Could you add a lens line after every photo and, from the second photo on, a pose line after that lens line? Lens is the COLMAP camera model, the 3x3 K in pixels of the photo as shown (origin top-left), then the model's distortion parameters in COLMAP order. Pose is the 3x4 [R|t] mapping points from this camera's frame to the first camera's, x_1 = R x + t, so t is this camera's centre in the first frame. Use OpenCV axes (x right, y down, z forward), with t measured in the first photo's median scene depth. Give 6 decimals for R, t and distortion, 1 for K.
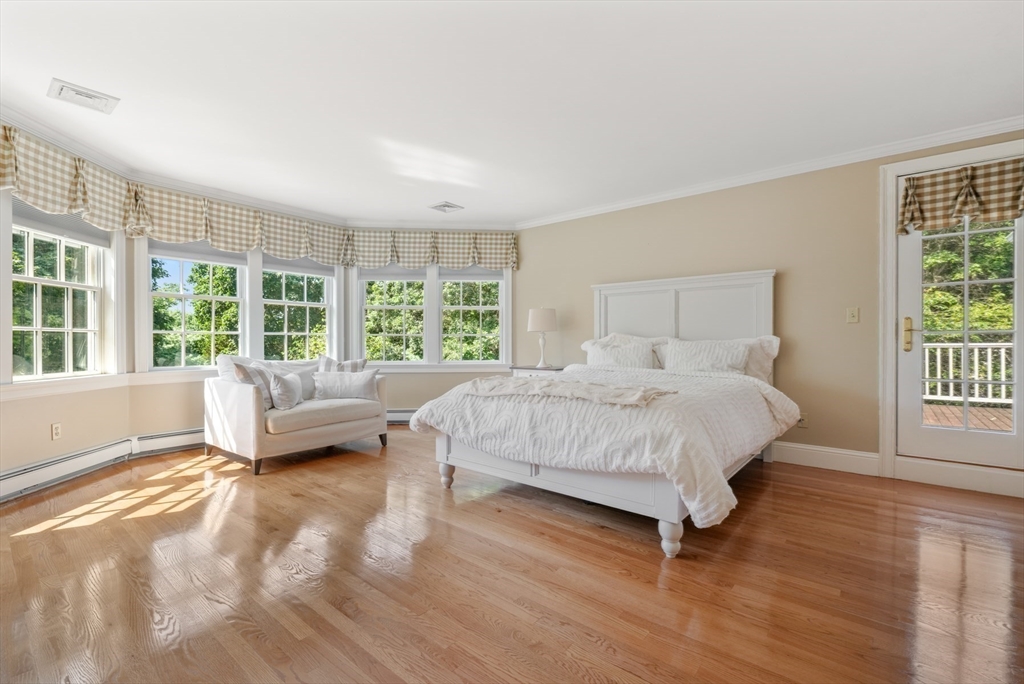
lens RADIAL K [[448.7, 0, 512.0], [0, 448.7, 342.0], [0, 0, 1]] dist [-0.001112, -0.000280]
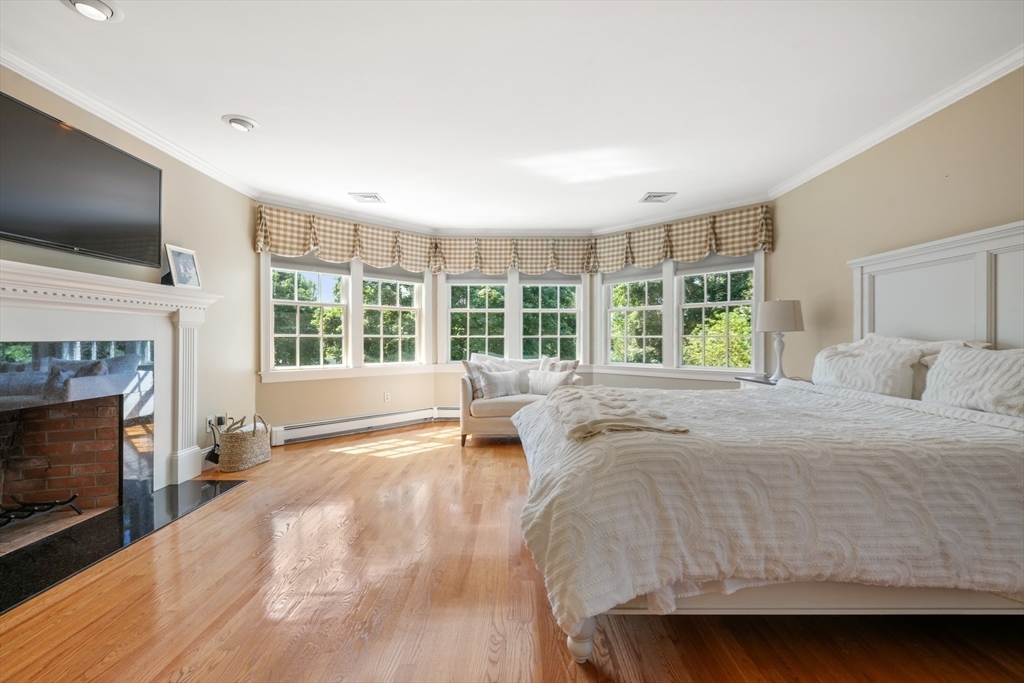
lens RADIAL K [[439.0, 0, 514.6], [0, 439.0, 340.8], [0, 0, 1]] dist [0.001345, 0.003794]
pose [[0.643713, 0.002371, -0.765264, 0.343076], [0.000145, 0.999995, 0.003220, -0.010962], [0.765267, -0.002184, 0.643709, 0.195536]]
